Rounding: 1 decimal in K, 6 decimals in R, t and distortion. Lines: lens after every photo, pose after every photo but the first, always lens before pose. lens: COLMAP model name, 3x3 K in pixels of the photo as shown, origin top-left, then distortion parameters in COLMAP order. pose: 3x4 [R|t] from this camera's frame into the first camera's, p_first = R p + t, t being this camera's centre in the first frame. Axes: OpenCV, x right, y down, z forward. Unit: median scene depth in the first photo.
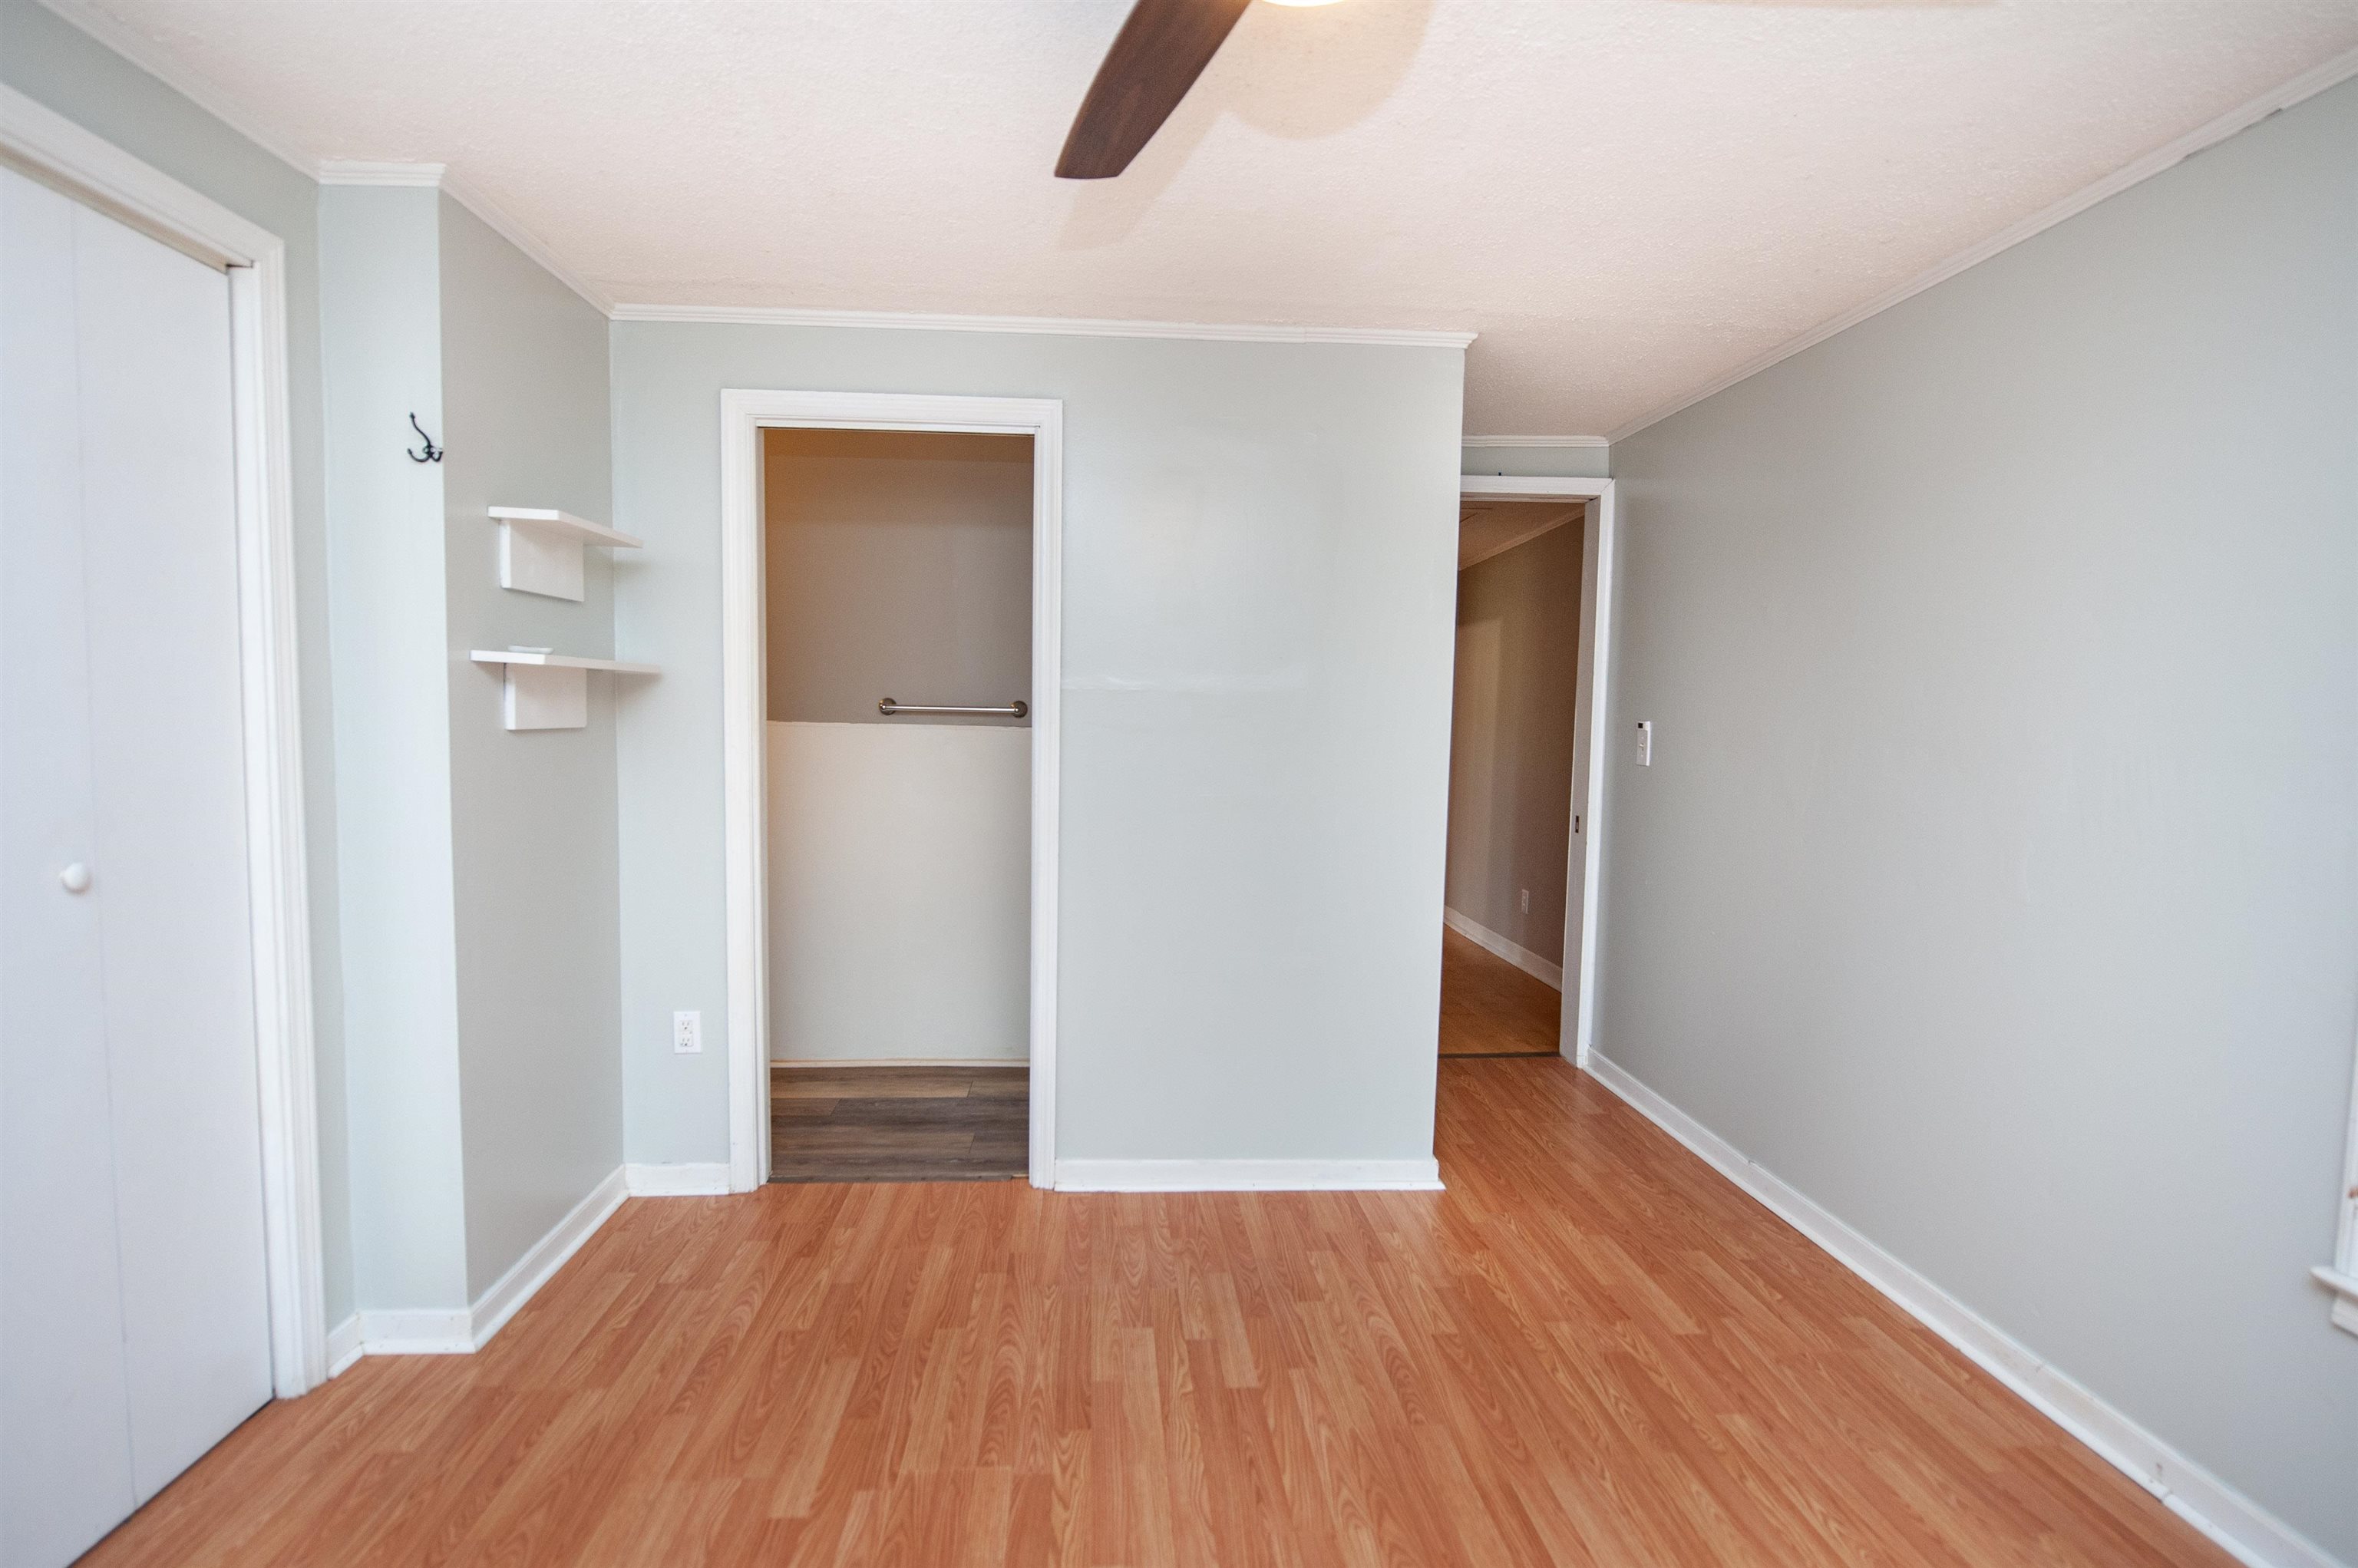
lens RADIAL K [[1105.1, 0, 1178.2], [0, 1105.1, 785.4], [0, 0, 1]] dist [-0.012543, -0.002362]
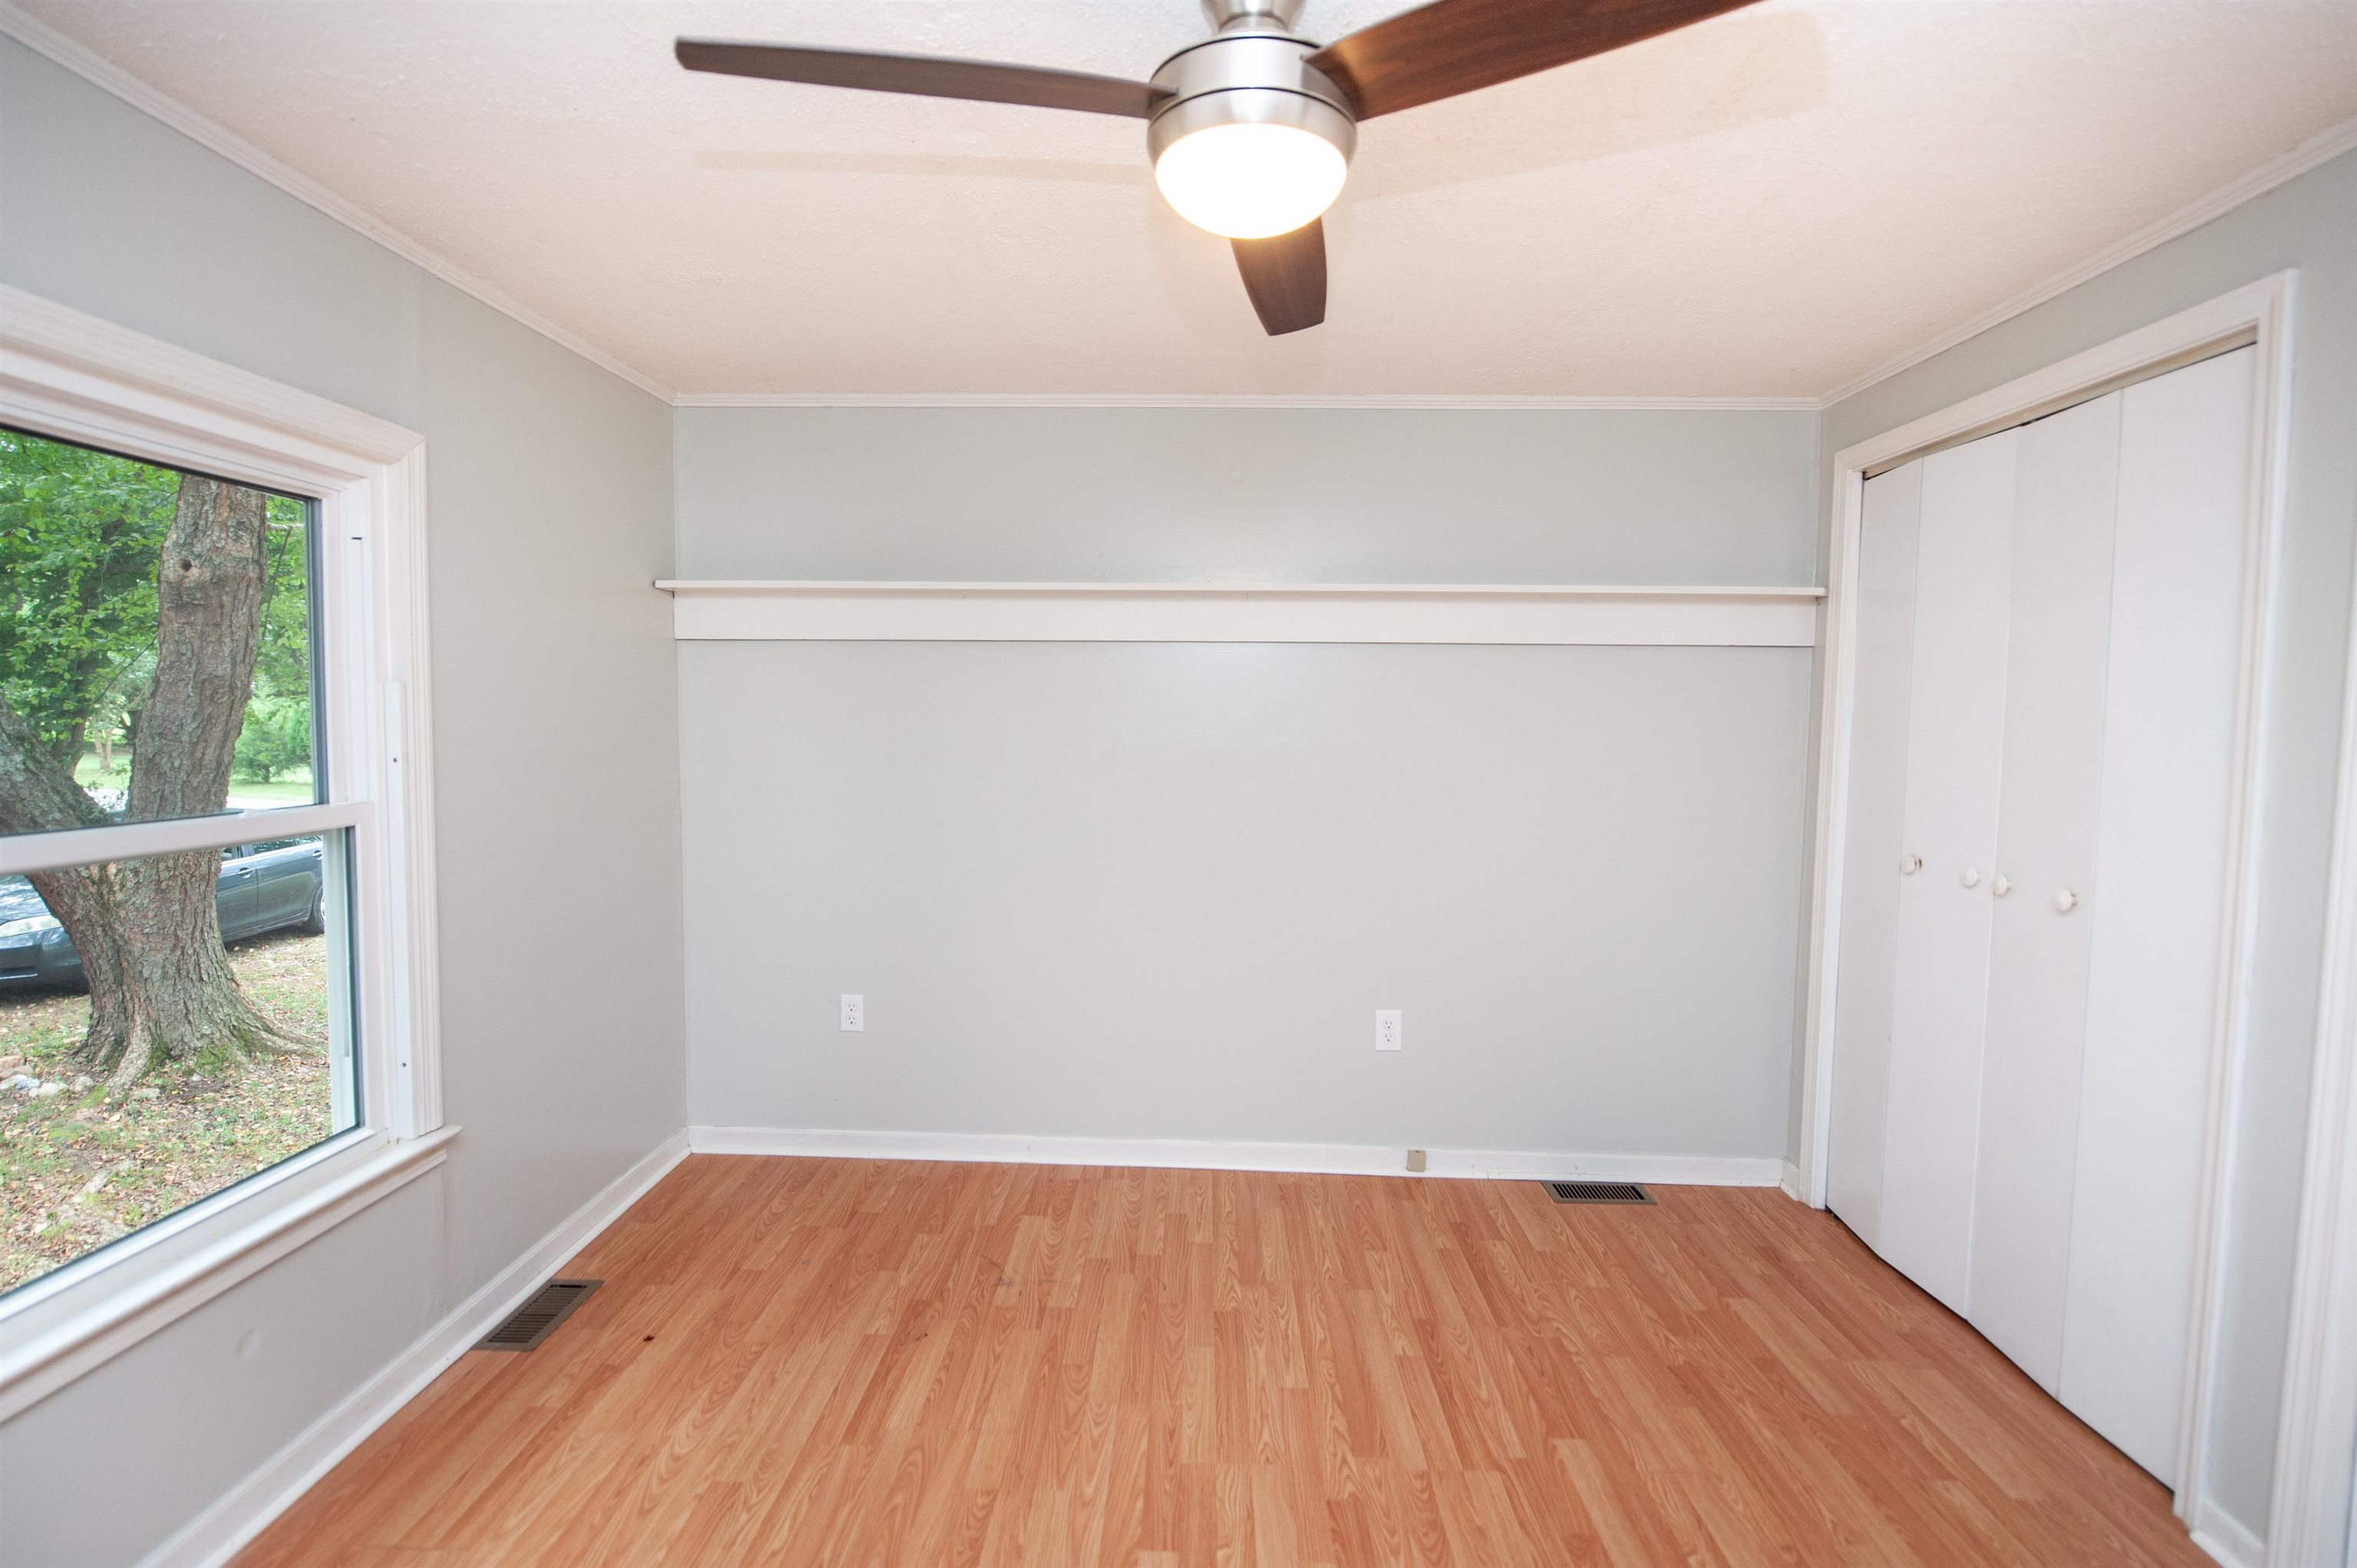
lens RADIAL K [[1104.6, 0, 1179.0], [0, 1104.6, 784.9], [0, 0, 1]] dist [-0.012543, -0.002362]
pose [[-0.995459, -0.025792, 0.091633, -0.022189], [-0.014575, 0.992541, 0.121038, -0.166212], [-0.094071, 0.119153, -0.988409, 1.948149]]
